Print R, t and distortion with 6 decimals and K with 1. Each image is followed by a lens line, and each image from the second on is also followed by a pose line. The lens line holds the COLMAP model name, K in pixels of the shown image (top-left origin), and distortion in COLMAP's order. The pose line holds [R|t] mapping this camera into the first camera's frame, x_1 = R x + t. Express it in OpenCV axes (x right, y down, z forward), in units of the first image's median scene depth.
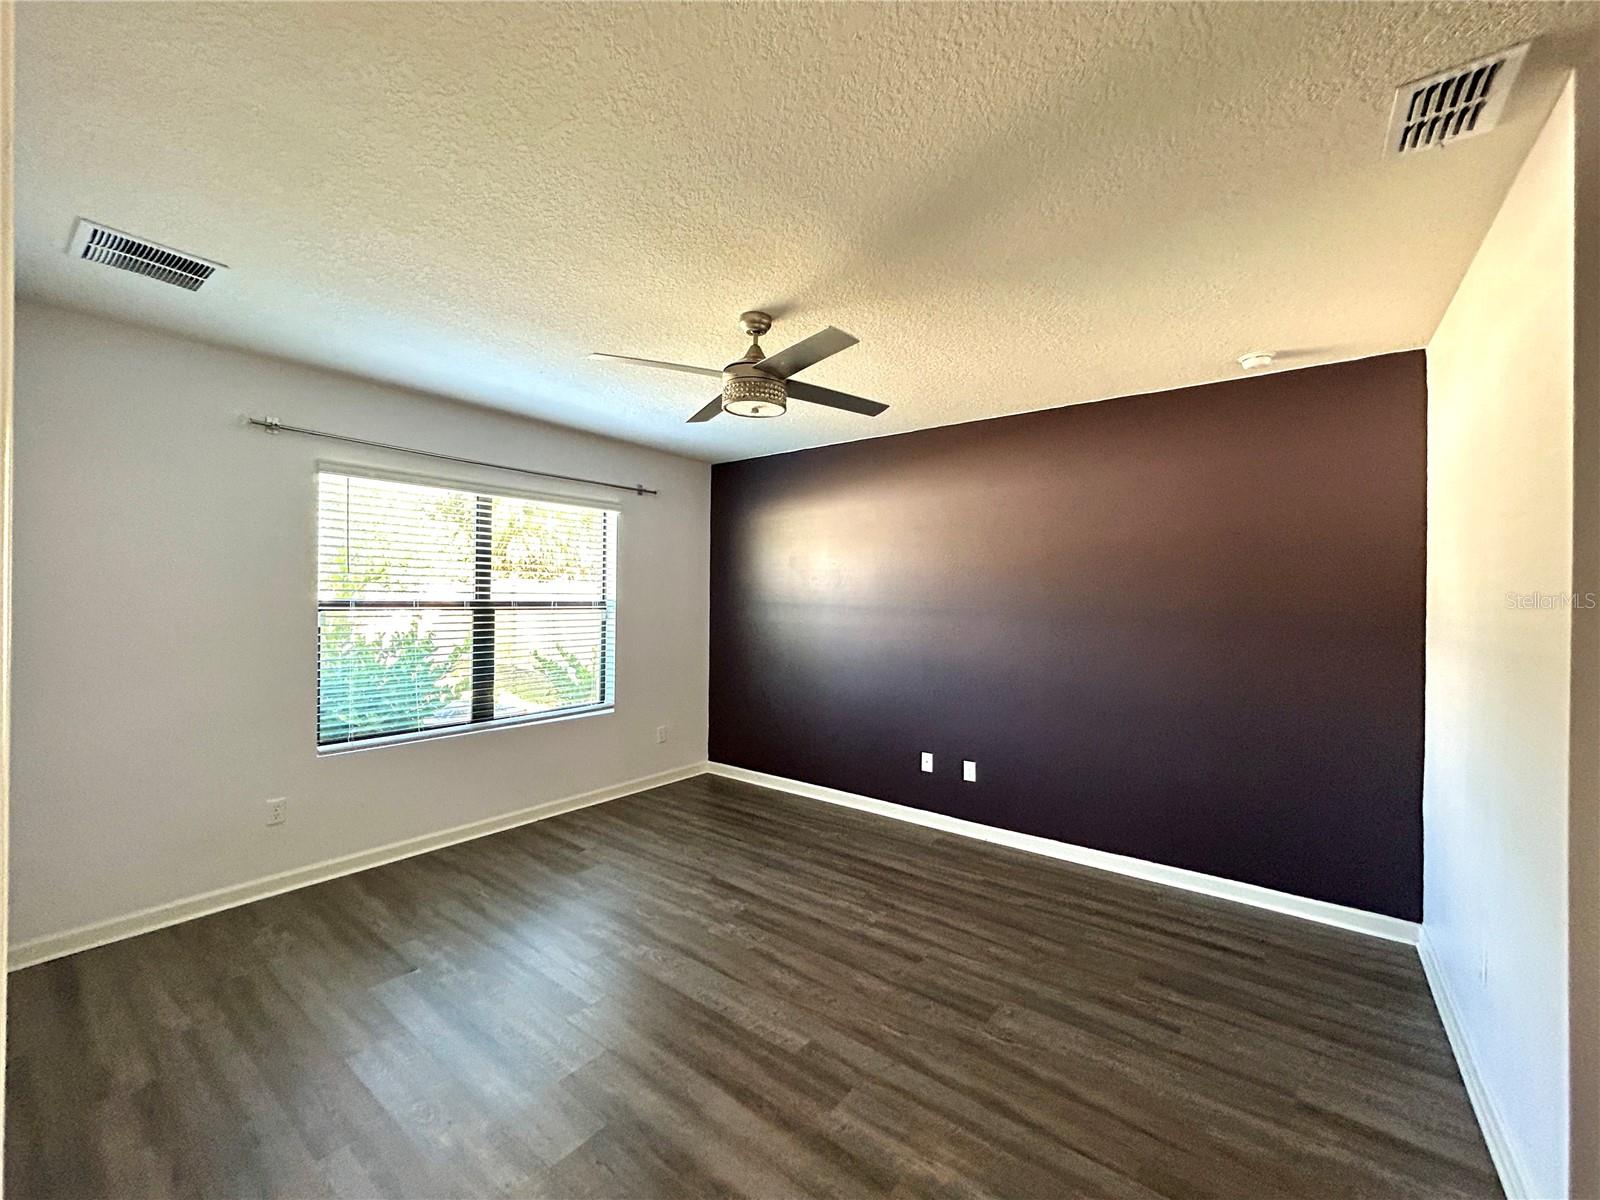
lens RADIAL K [[644.6, 0, 791.7], [0, 644.6, 591.2], [0, 0, 1]] dist [-0.000330, -0.000161]
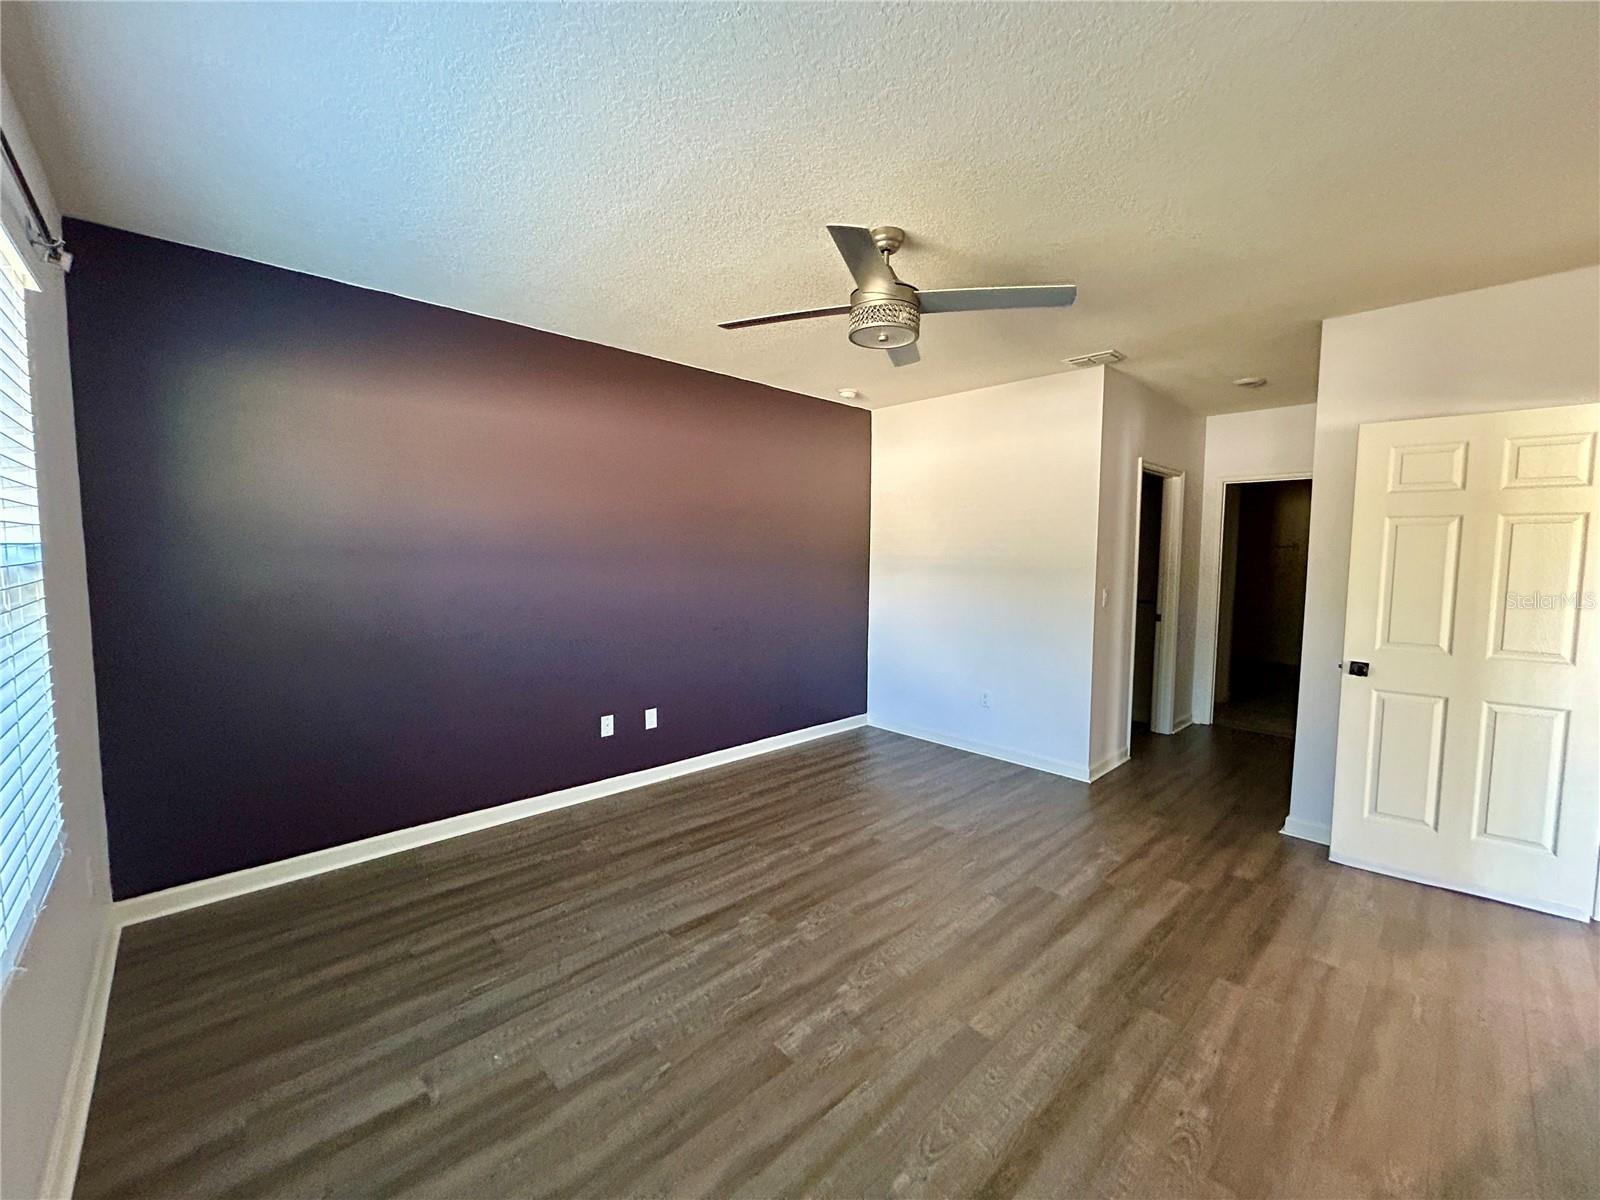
lens RADIAL K [[644.6, 0, 805.5], [0, 644.6, 601.7], [0, 0, 1]] dist [-0.000330, -0.000161]
pose [[0.157170, -0.088753, 0.983575, -0.783532], [-0.017584, 0.995544, 0.092643, 0.006383], [-0.987415, -0.031856, 0.154909, 0.757035]]
